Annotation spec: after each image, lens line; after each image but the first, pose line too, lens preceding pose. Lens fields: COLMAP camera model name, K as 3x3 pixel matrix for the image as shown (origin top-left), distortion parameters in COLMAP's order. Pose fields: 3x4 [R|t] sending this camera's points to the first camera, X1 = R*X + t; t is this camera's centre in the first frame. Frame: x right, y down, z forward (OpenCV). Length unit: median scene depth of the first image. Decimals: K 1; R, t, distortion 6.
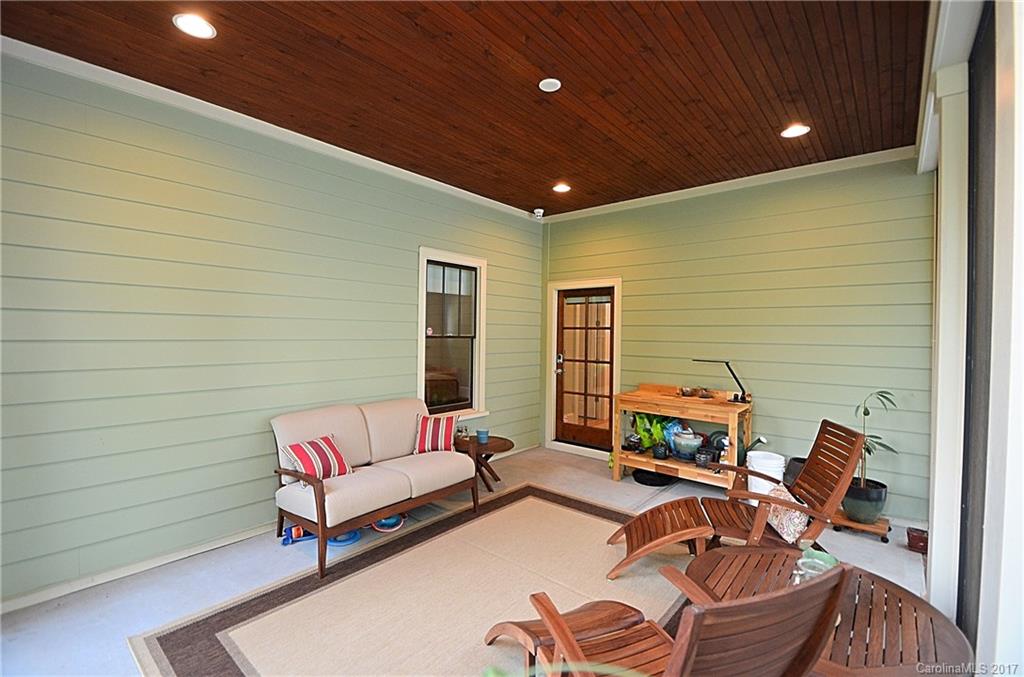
lens RADIAL K [[447.0, 0, 511.7], [0, 447.0, 331.4], [0, 0, 1]] dist [0.018464, -0.019550]
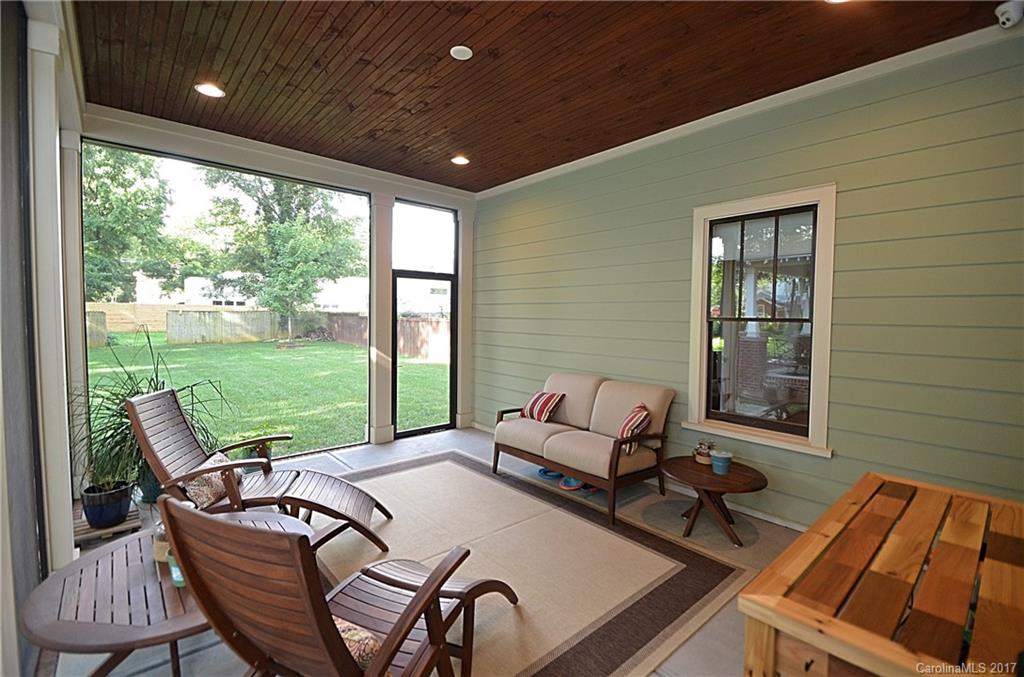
lens RADIAL K [[447.0, 0, 511.7], [0, 447.0, 331.4], [0, 0, 1]] dist [0.018464, -0.019550]
pose [[-0.145481, 0.025342, -0.989036, 0.766742], [-0.009883, 0.999585, 0.027066, 0.018691], [0.989312, 0.013712, -0.145170, 0.917779]]
